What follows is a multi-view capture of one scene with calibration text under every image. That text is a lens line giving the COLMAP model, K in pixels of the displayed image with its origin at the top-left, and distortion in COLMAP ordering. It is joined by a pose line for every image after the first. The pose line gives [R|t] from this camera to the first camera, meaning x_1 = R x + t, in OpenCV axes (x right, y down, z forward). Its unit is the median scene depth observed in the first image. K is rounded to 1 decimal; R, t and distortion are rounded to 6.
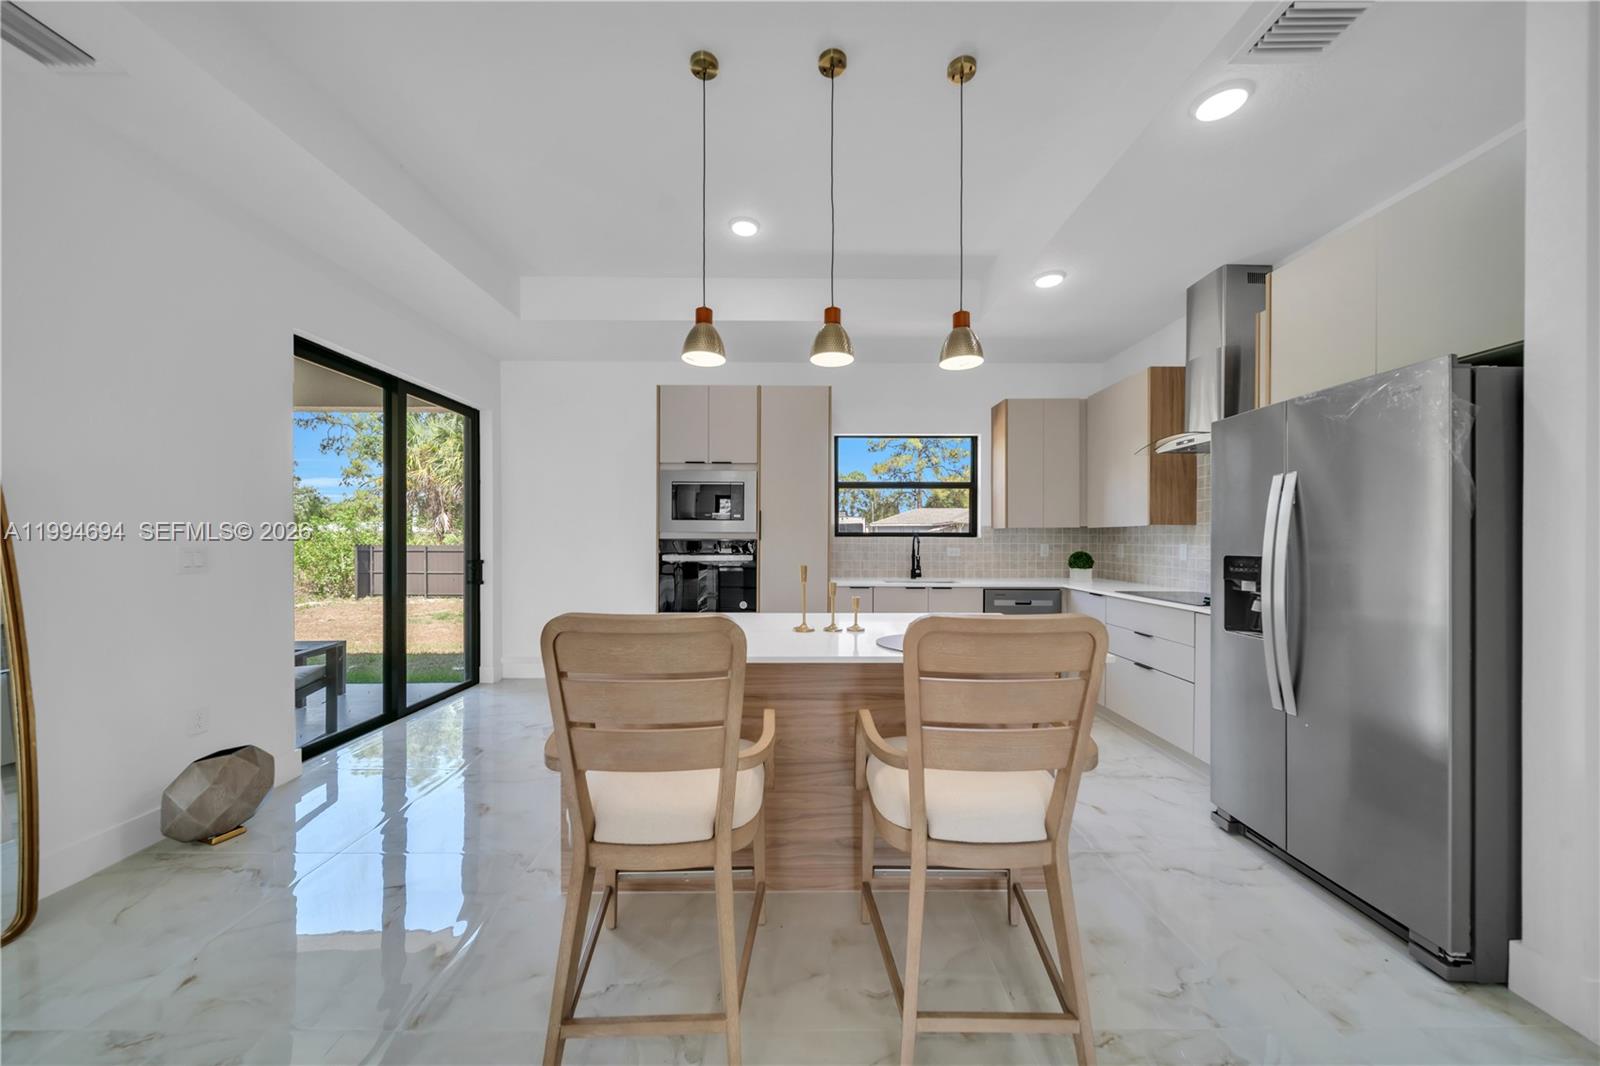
lens RADIAL K [[557.0, 0, 797.6], [0, 557.0, 537.8], [0, 0, 1]] dist [0.003914, -0.000126]
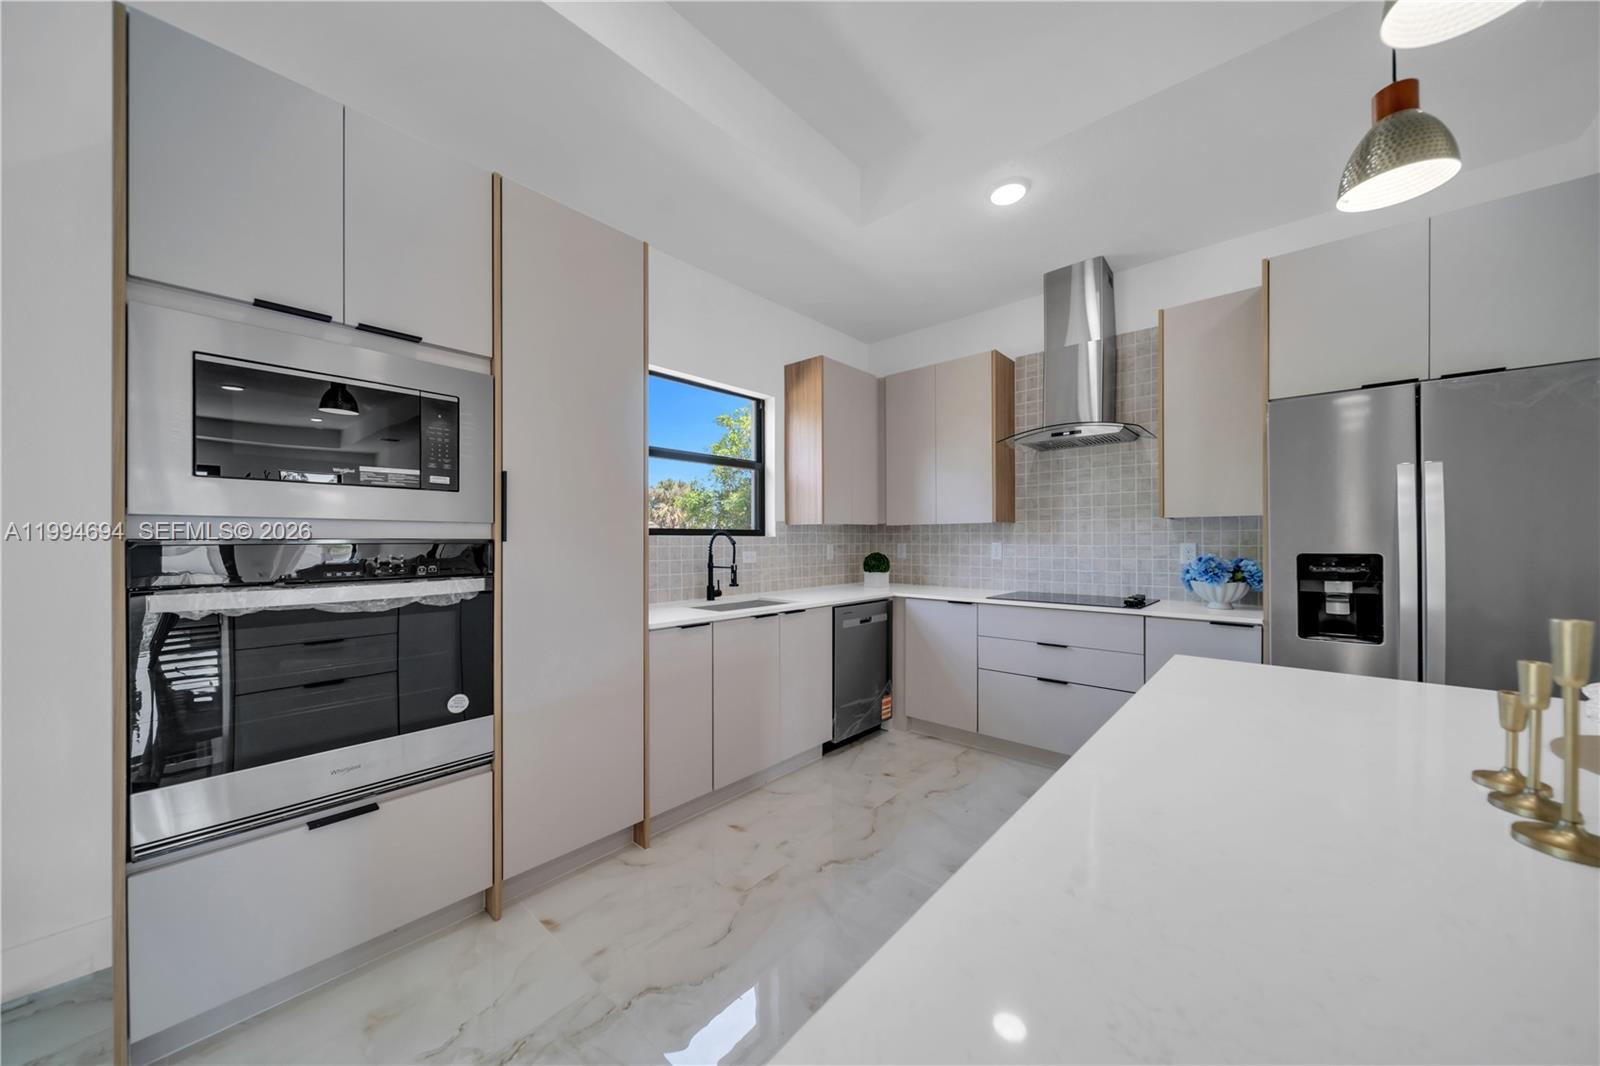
lens RADIAL K [[557.0, 0, 805.9], [0, 557.0, 539.5], [0, 0, 1]] dist [0.003914, -0.000126]
pose [[0.664105, -0.002653, 0.747635, -0.229115], [0.003394, 0.999994, 0.000534, 0.003526], [-0.747632, 0.002183, 0.664110, 0.544147]]
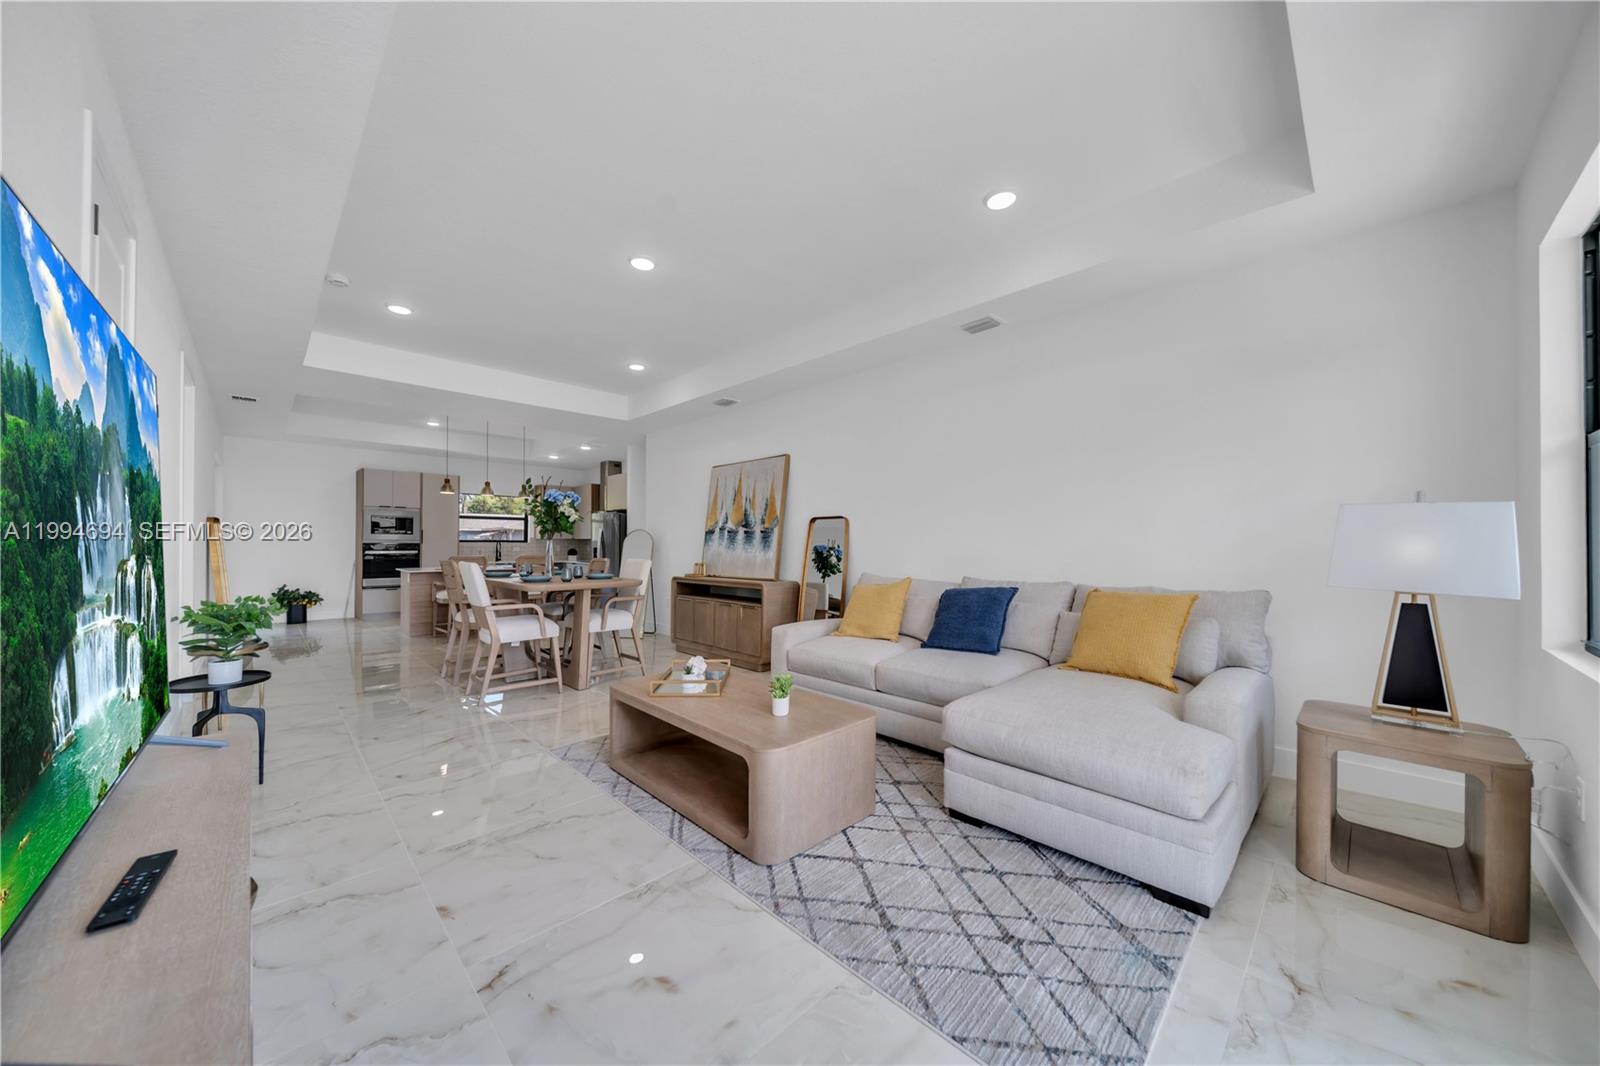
lens RADIAL K [[557.0, 0, 803.2], [0, 557.0, 540.6], [0, 0, 1]] dist [0.003914, -0.000126]
pose [[0.718401, 0.003783, 0.695619, -0.510895], [0.000638, 0.999981, -0.006097, 0.006528], [-0.695629, 0.004823, 0.718385, -1.596739]]
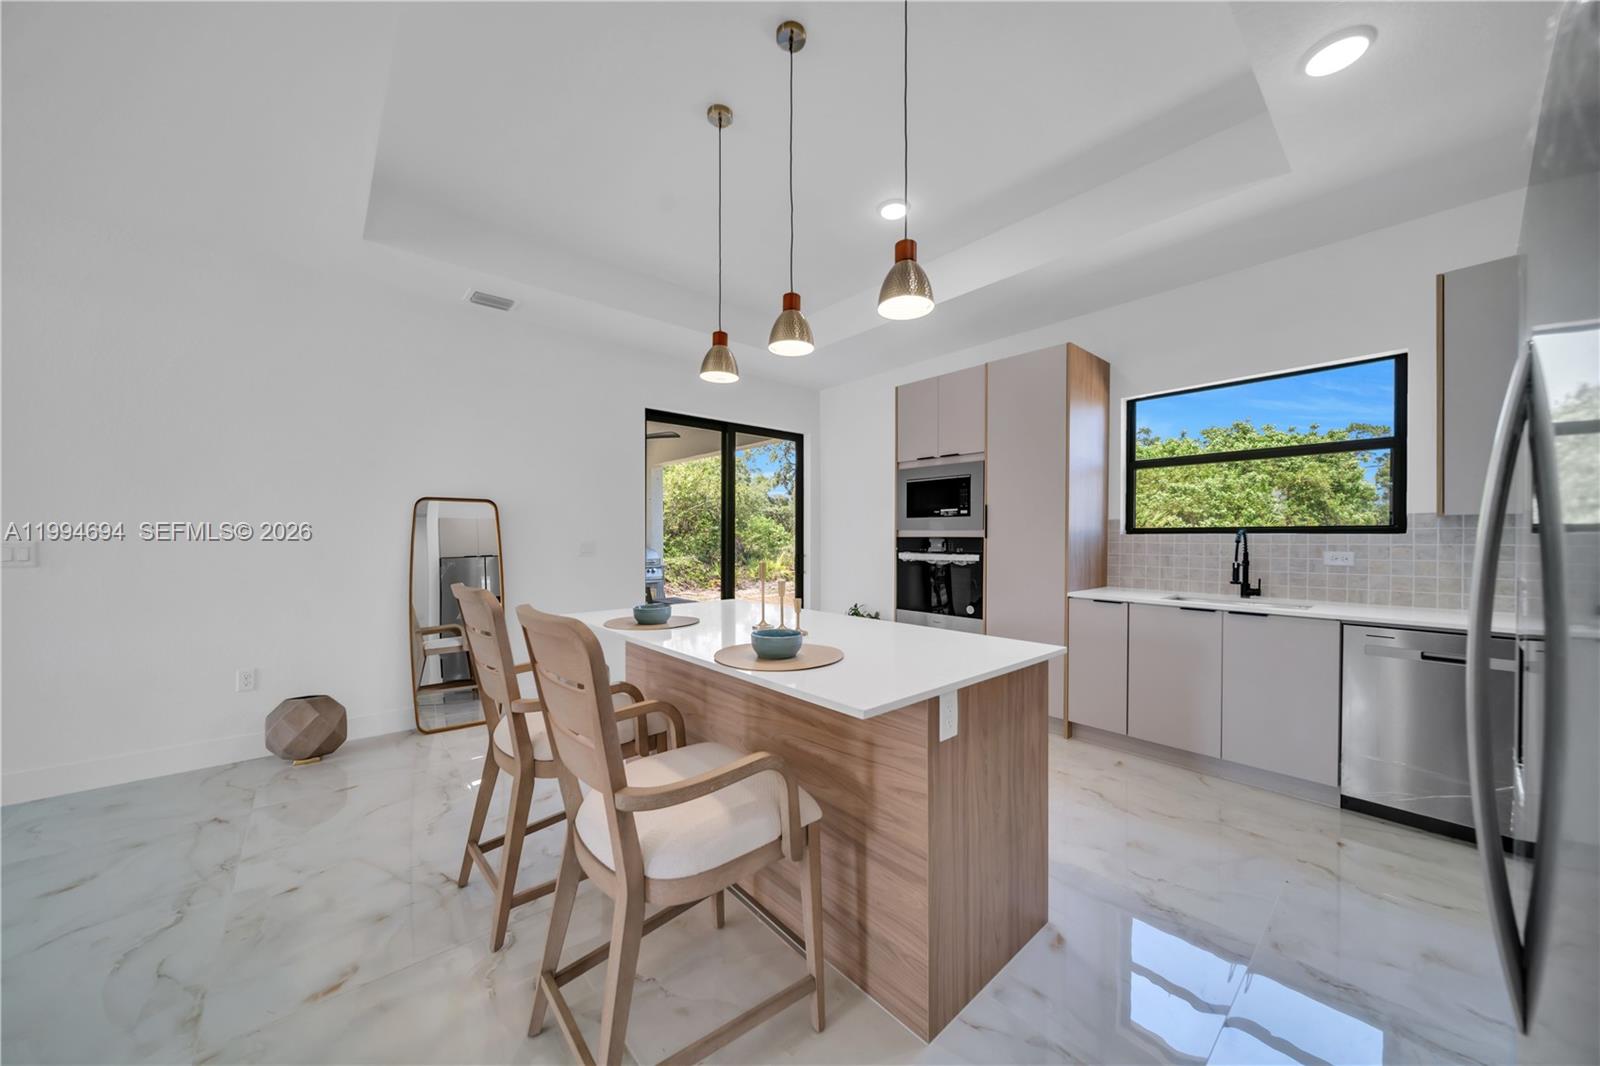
lens RADIAL K [[557.0, 0, 805.9], [0, 557.0, 538.1], [0, 0, 1]] dist [0.003914, -0.000126]
pose [[0.660525, -0.001767, -0.750802, 0.402245], [0.000123, 0.999997, -0.002245, 0.006031], [0.750804, 0.001390, 0.660524, 0.202631]]
